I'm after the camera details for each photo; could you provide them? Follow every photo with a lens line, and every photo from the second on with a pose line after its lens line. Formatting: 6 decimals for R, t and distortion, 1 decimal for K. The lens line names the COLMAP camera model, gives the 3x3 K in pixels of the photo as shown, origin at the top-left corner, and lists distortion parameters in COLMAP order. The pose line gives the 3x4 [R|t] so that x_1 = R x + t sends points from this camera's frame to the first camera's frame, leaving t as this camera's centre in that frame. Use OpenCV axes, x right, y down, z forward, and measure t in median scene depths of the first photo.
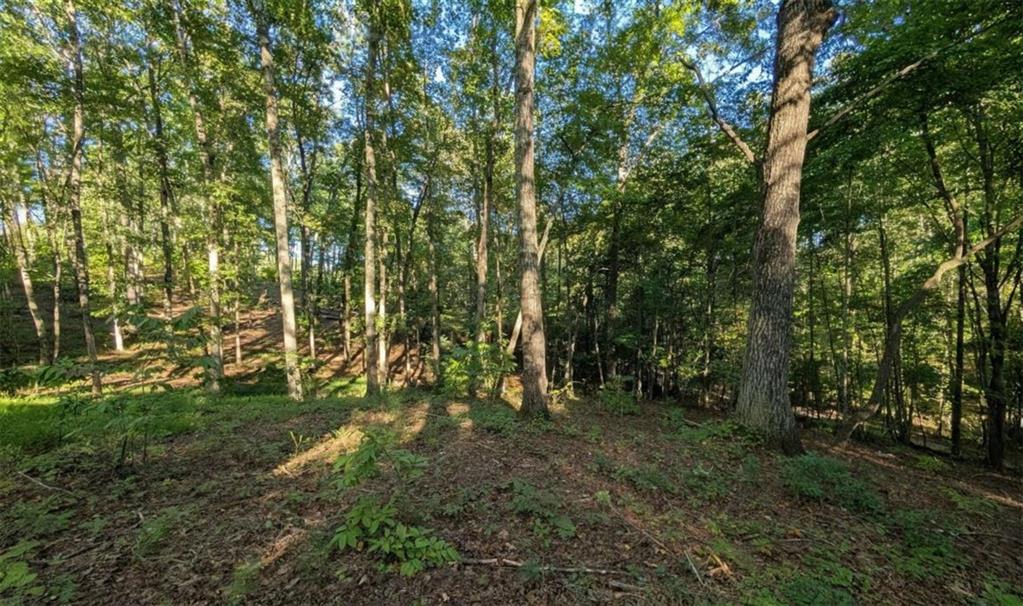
lens RADIAL K [[352.5, 0, 512.3], [0, 352.5, 298.5], [0, 0, 1]] dist [0.000343, -0.000053]
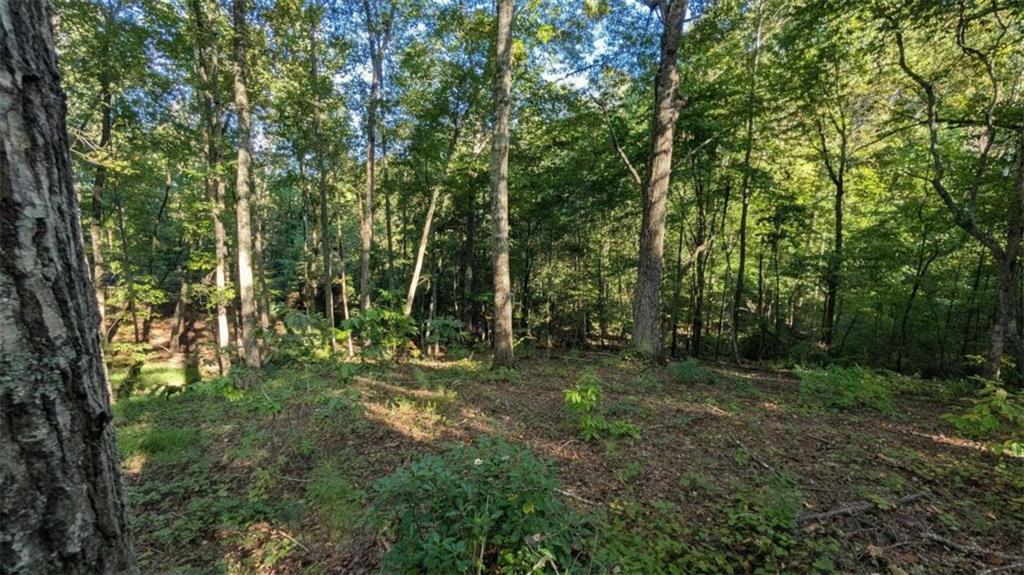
lens RADIAL K [[347.2, 0, 515.2], [0, 347.2, 284.2], [0, 0, 1]] dist [-0.000883, 0.000085]
pose [[0.877144, -0.036065, 0.478871, -0.526815], [-0.003431, 0.996680, 0.081347, -0.070527], [-0.480215, -0.072996, 0.874108, -0.095185]]
